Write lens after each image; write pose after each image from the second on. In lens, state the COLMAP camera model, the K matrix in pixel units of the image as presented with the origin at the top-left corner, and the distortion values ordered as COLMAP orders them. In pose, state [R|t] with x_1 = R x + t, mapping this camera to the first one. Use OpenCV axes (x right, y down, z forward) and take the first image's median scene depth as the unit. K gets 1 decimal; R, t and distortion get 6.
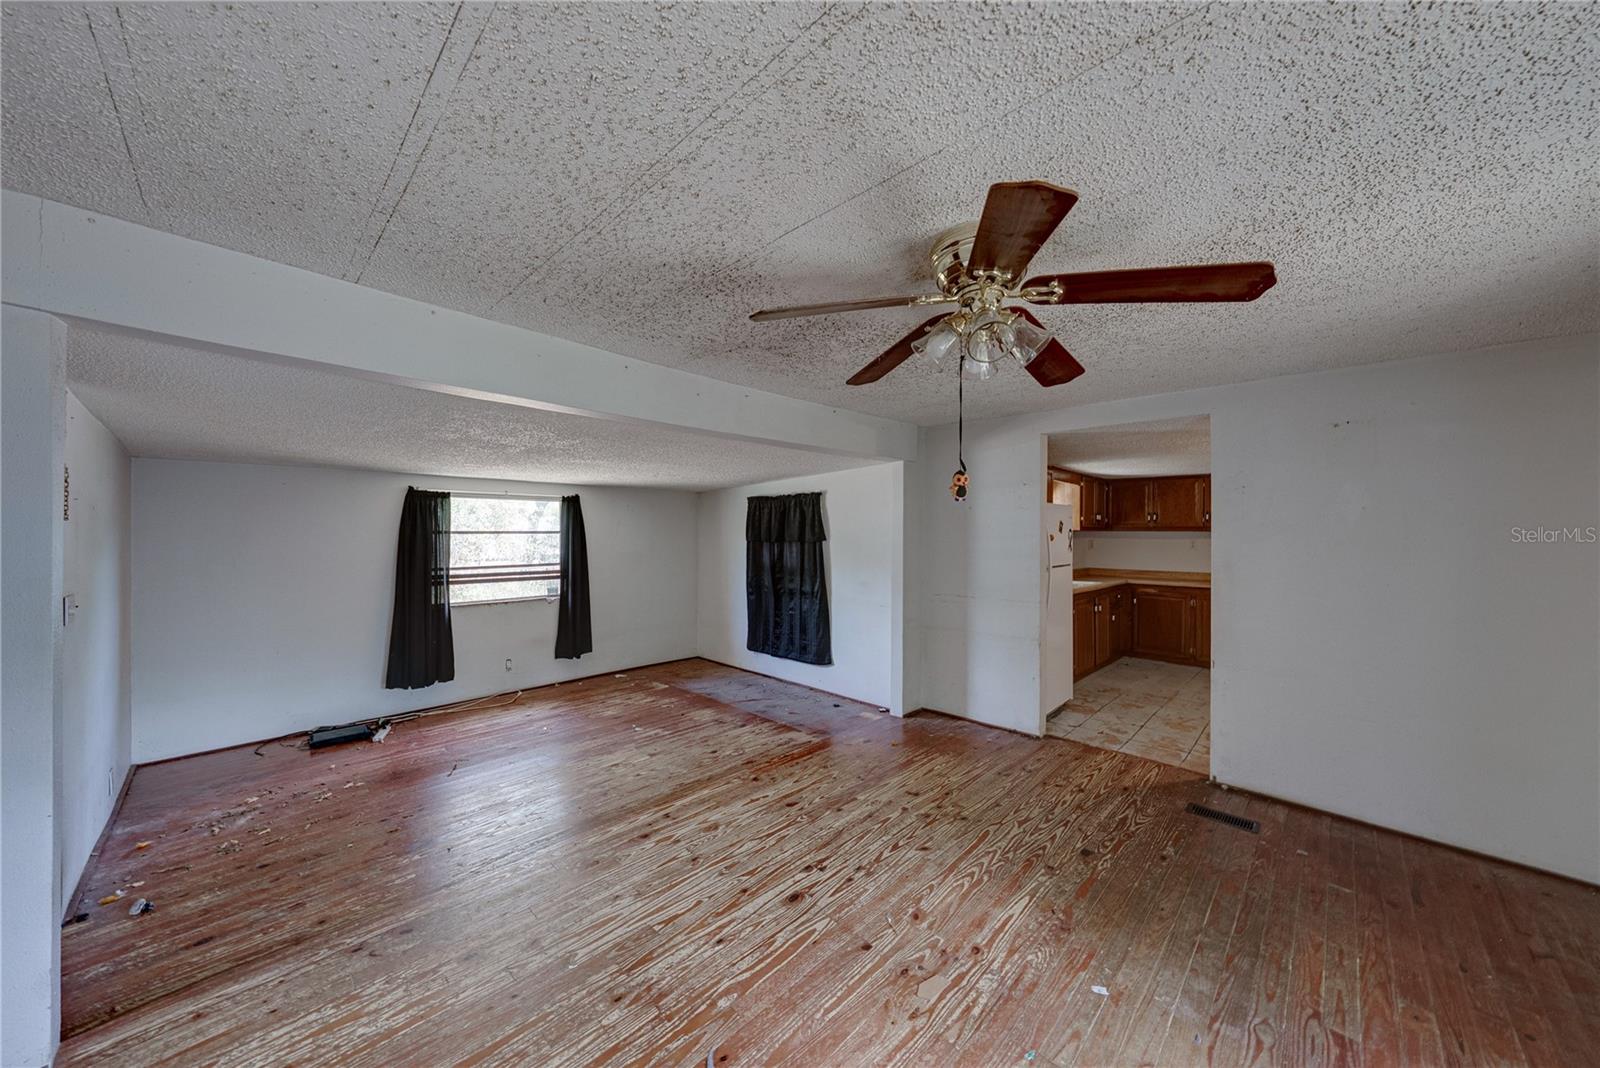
lens RADIAL K [[551.0, 0, 799.6], [0, 551.0, 530.5], [0, 0, 1]] dist [-0.003405, -0.000081]
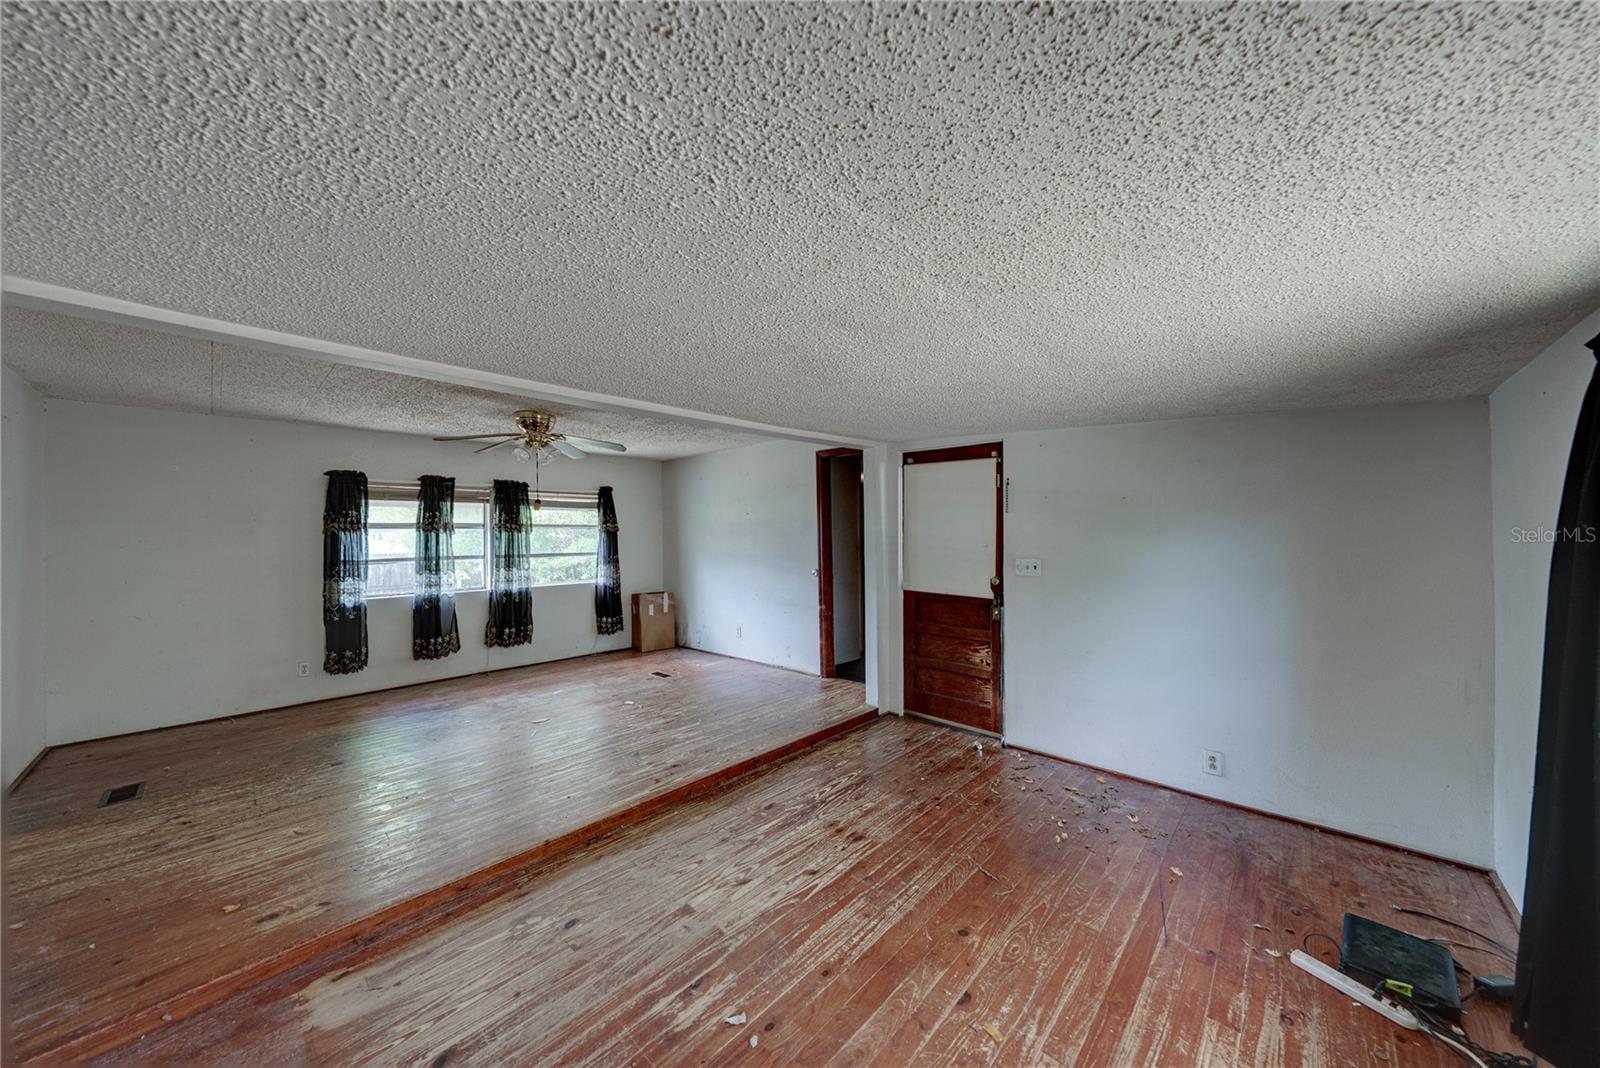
lens RADIAL K [[546.2, 0, 804.3], [0, 546.2, 530.2], [0, 0, 1]] dist [-0.003132, -0.000136]
pose [[-0.999420, 0.006012, -0.033527, -0.344347], [0.006224, 0.999961, -0.006214, 0.024417], [0.033488, -0.006419, -0.999418, 1.445695]]
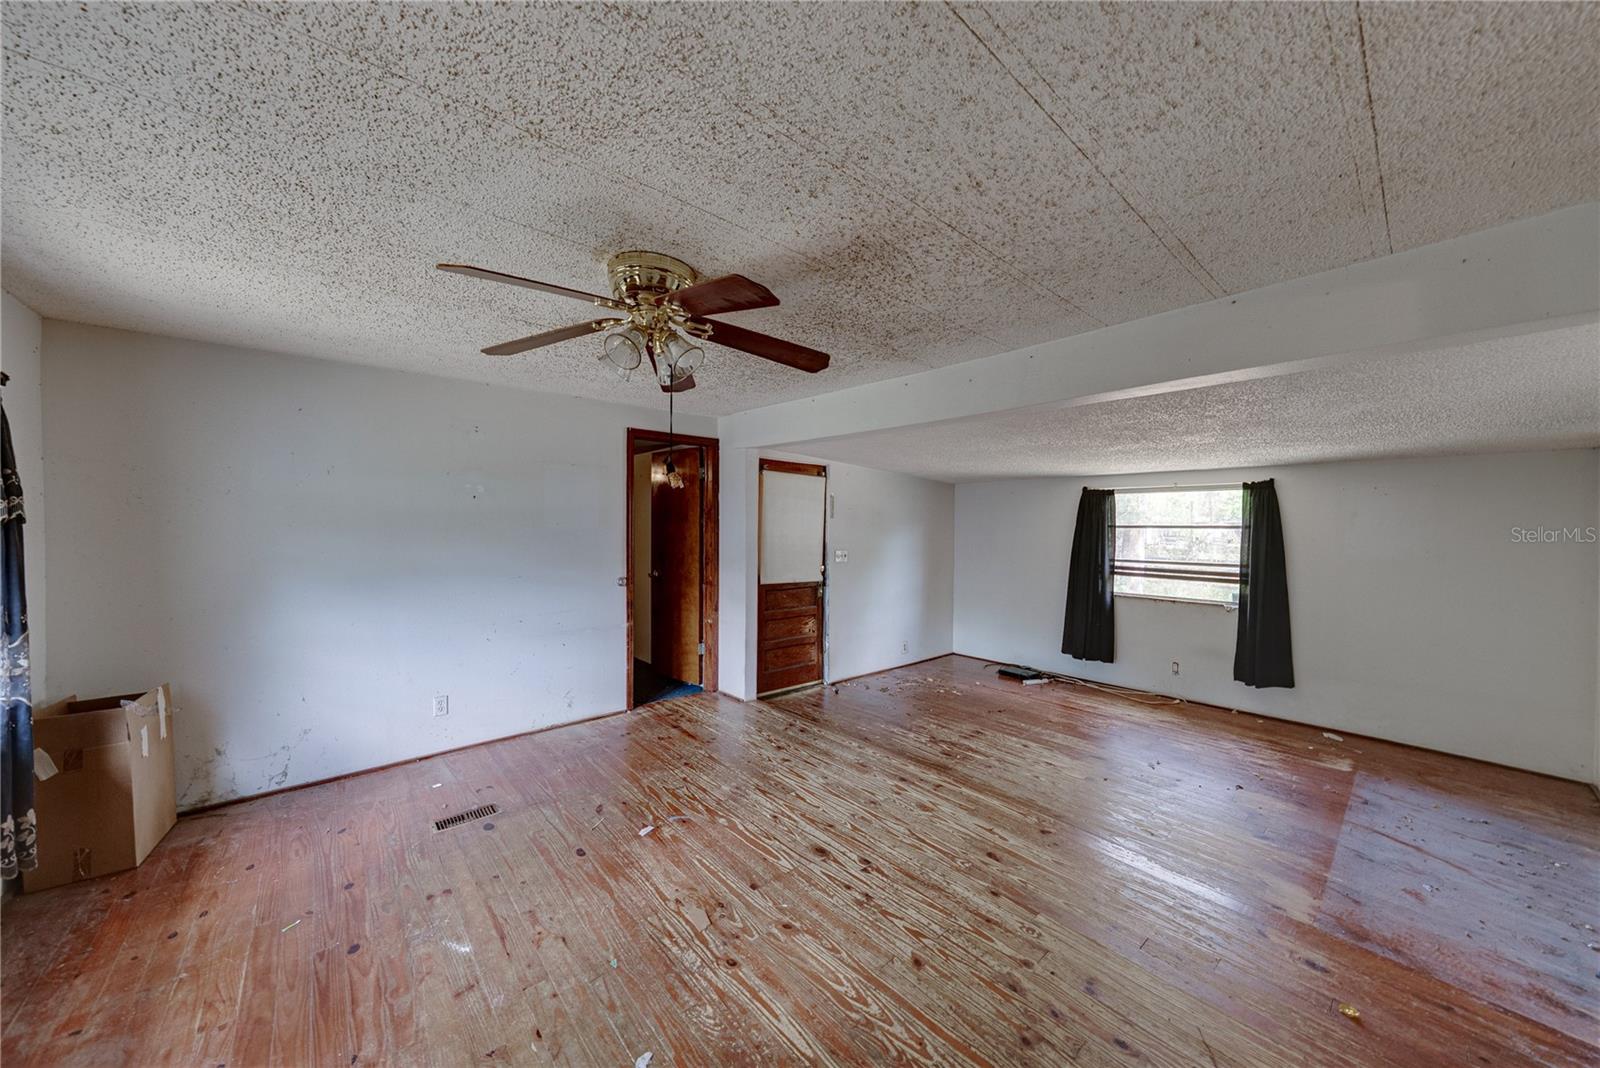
lens RADIAL K [[551.0, 0, 799.6], [0, 551.0, 530.5], [0, 0, 1]] dist [-0.003405, -0.000081]
pose [[-0.073951, 0.007648, -0.997233, 0.587228], [-0.008770, 0.999927, 0.008319, 0.009268], [0.997223, 0.009361, -0.073878, 0.557927]]
